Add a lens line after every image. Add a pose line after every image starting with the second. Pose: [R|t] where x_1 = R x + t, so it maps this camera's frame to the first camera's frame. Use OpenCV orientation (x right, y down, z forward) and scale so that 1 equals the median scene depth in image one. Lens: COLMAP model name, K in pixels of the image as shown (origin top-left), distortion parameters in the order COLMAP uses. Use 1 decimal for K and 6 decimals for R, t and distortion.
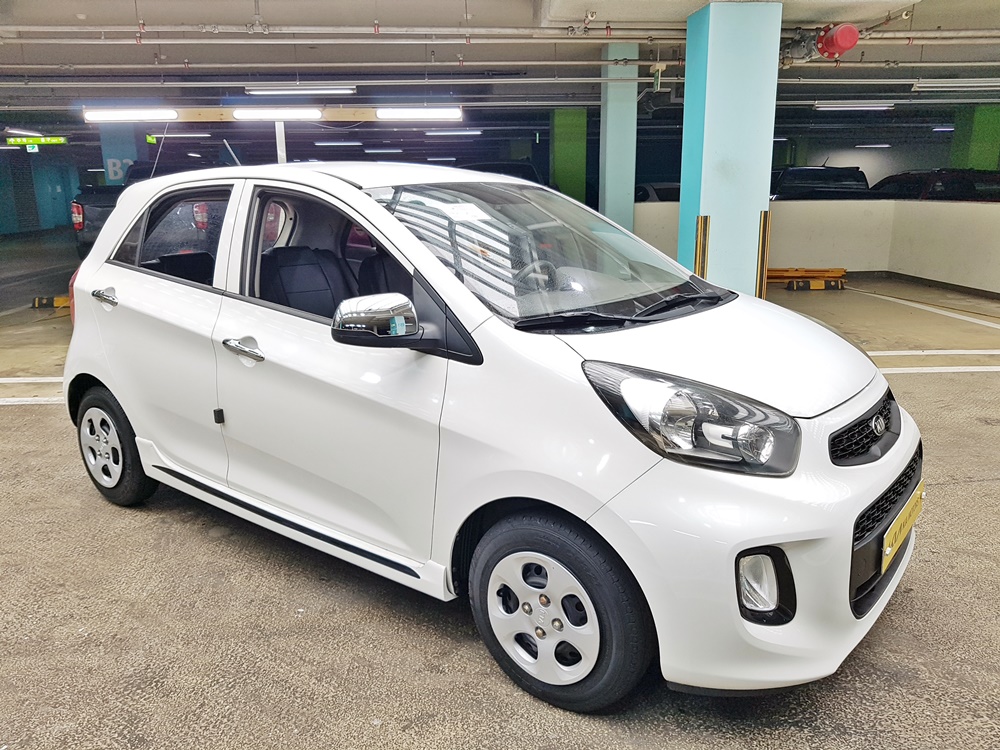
lens RADIAL K [[784.1, 0, 491.4], [0, 784.1, 380.7], [0, 0, 1]] dist [-0.025061, 0.028200]
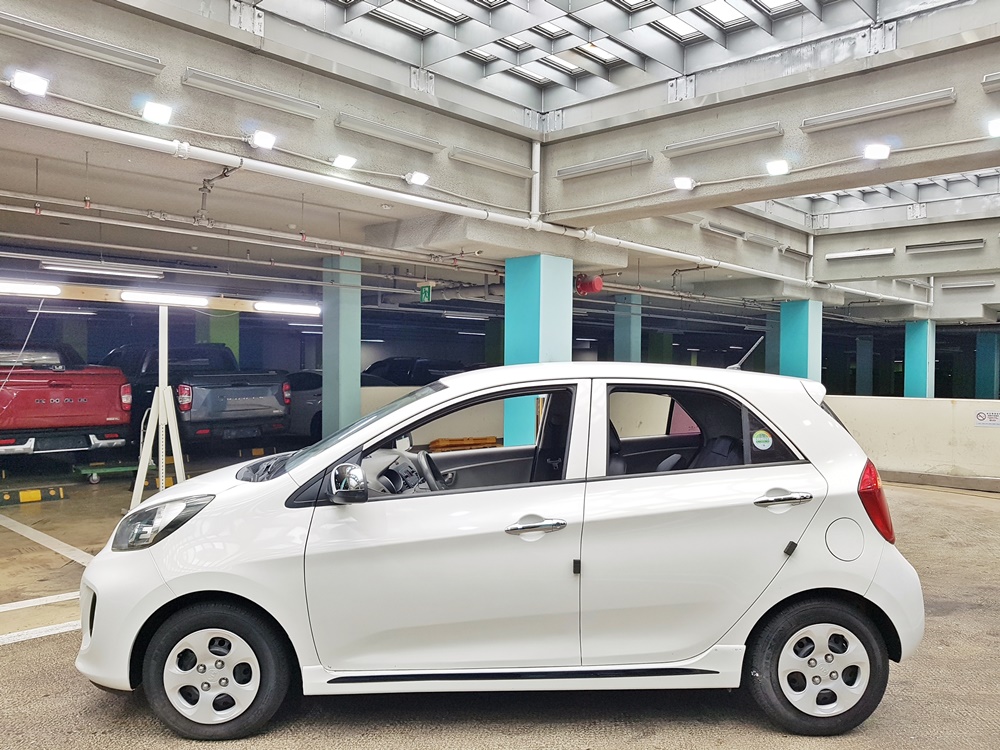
lens RADIAL K [[784.1, 0, 499.7], [0, 784.1, 373.5], [0, 0, 1]] dist [-0.025061, 0.028200]
pose [[0.740507, 0.014938, 0.671883, -0.539936], [0.144682, 0.972766, -0.181087, -0.009734], [-0.656290, 0.231306, 0.718179, 0.035541]]
